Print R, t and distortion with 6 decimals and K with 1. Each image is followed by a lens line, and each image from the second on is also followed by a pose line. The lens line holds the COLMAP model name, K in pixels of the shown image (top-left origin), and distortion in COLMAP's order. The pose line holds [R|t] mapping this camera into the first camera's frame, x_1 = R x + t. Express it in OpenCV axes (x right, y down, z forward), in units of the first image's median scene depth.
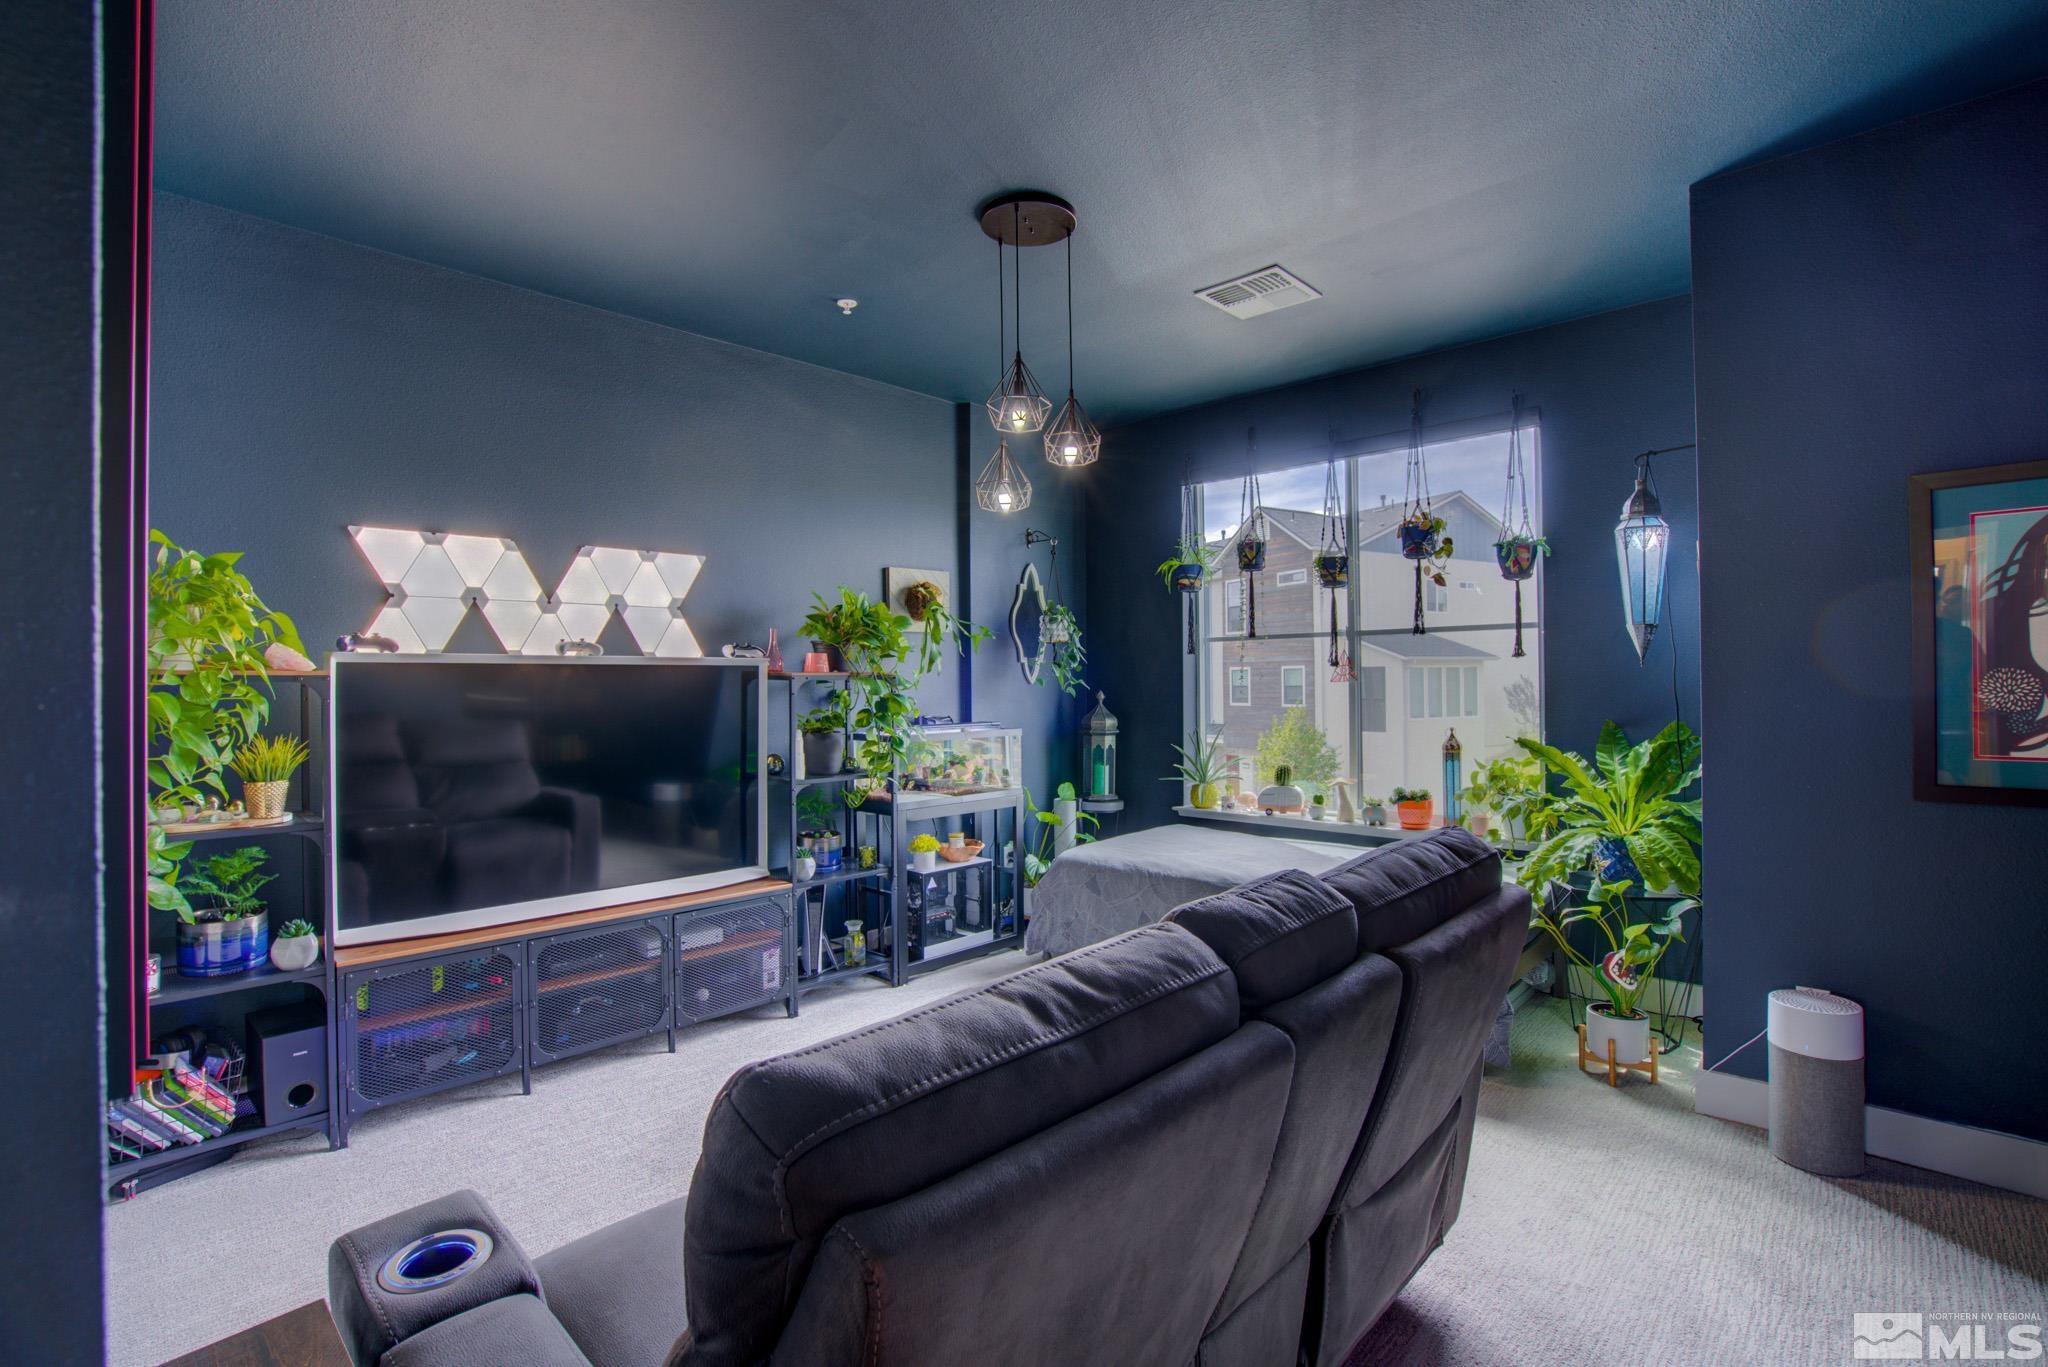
lens RADIAL K [[1017.0, 0, 974.2], [0, 1017.0, 678.7], [0, 0, 1]] dist [-0.000607, -0.000073]
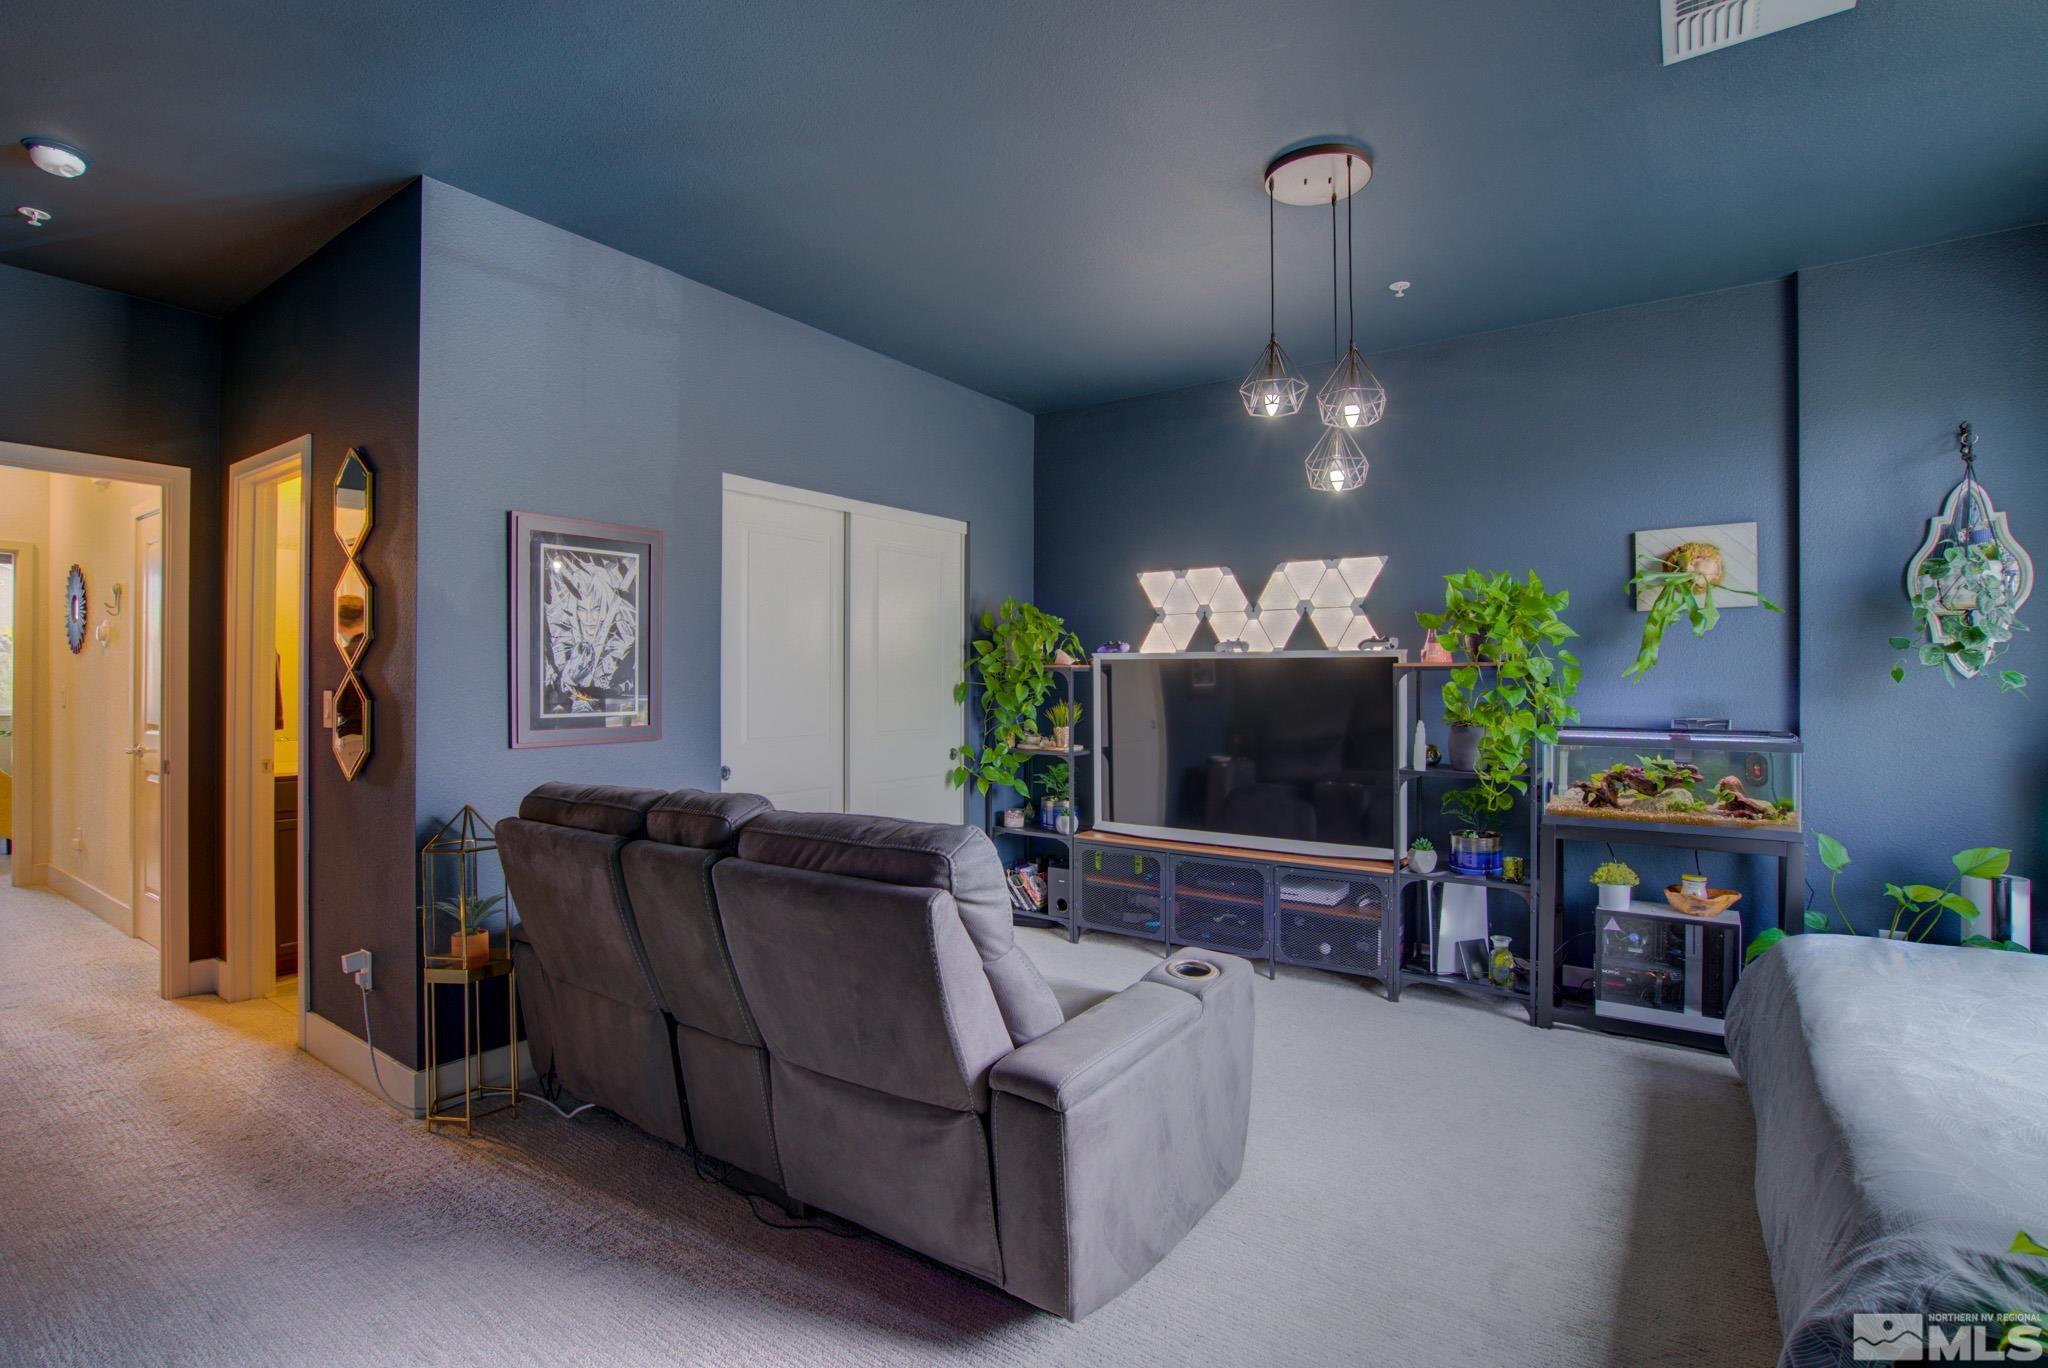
lens RADIAL K [[958.5, 0, 1017.8], [0, 958.5, 677.7], [0, 0, 1]] dist [-0.049747, -0.000245]
pose [[0.151308, 0.006509, -0.988465, 0.748481], [-0.001265, 0.999979, 0.006391, 0.003324], [0.988486, 0.000283, 0.151313, 0.518069]]
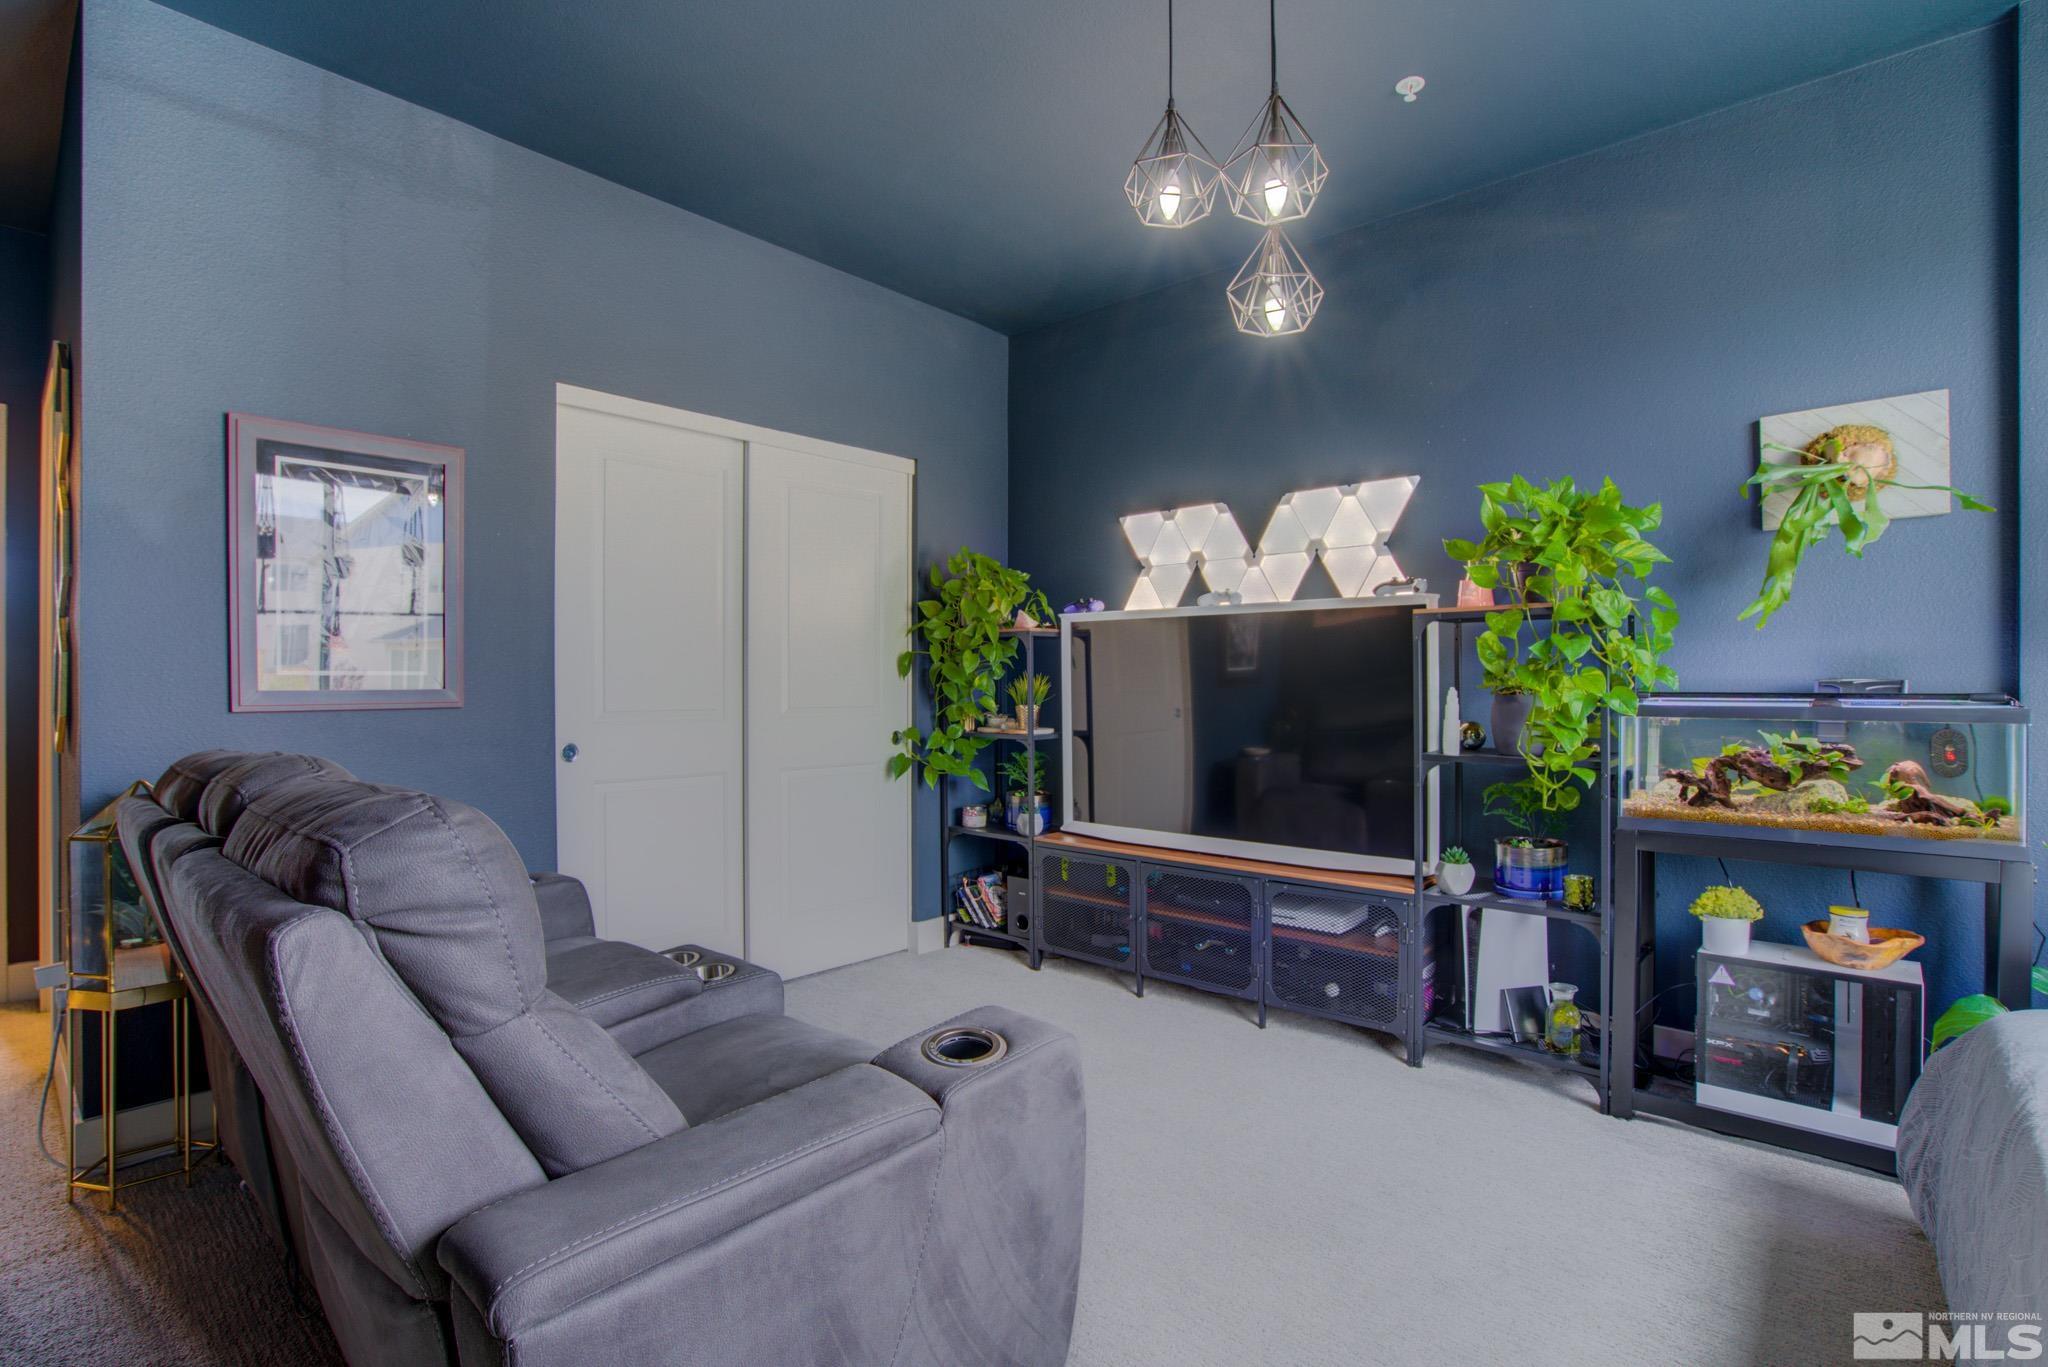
lens RADIAL K [[972.7, 0, 1033.2], [0, 972.7, 686.1], [0, 0, 1]] dist [-0.049428, 0.009346]
pose [[0.053723, 0.010478, -0.998501, 0.551036], [-0.000093, 0.999945, 0.010488, 0.045983], [0.998556, -0.000470, 0.053721, 0.726330]]
